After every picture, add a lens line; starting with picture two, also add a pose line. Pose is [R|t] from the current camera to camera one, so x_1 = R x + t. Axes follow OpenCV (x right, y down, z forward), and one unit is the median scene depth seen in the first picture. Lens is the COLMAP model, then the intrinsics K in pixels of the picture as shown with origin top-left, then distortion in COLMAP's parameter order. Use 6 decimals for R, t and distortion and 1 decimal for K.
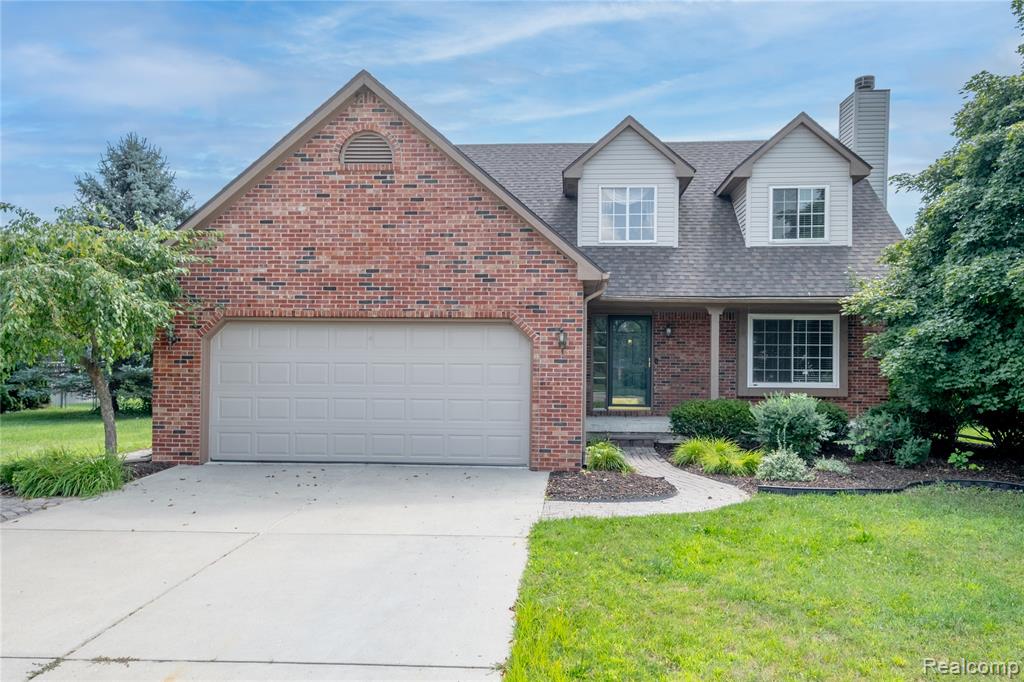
lens RADIAL K [[761.6, 0, 504.7], [0, 761.6, 331.4], [0, 0, 1]] dist [0.043509, 0.022030]
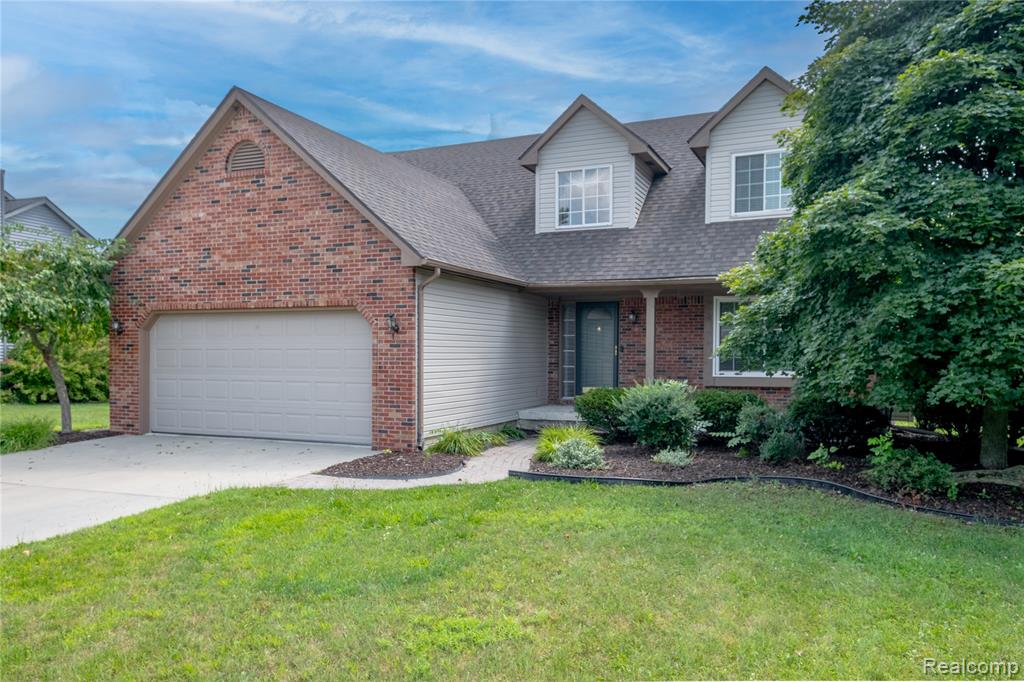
lens RADIAL K [[761.6, 0, 507.9], [0, 761.6, 344.6], [0, 0, 1]] dist [0.043509, 0.022030]
pose [[0.937141, -0.008787, -0.348841, 0.572350], [0.015129, 0.999766, 0.015462, 0.023362], [0.348624, -0.019768, 0.937054, 0.079764]]
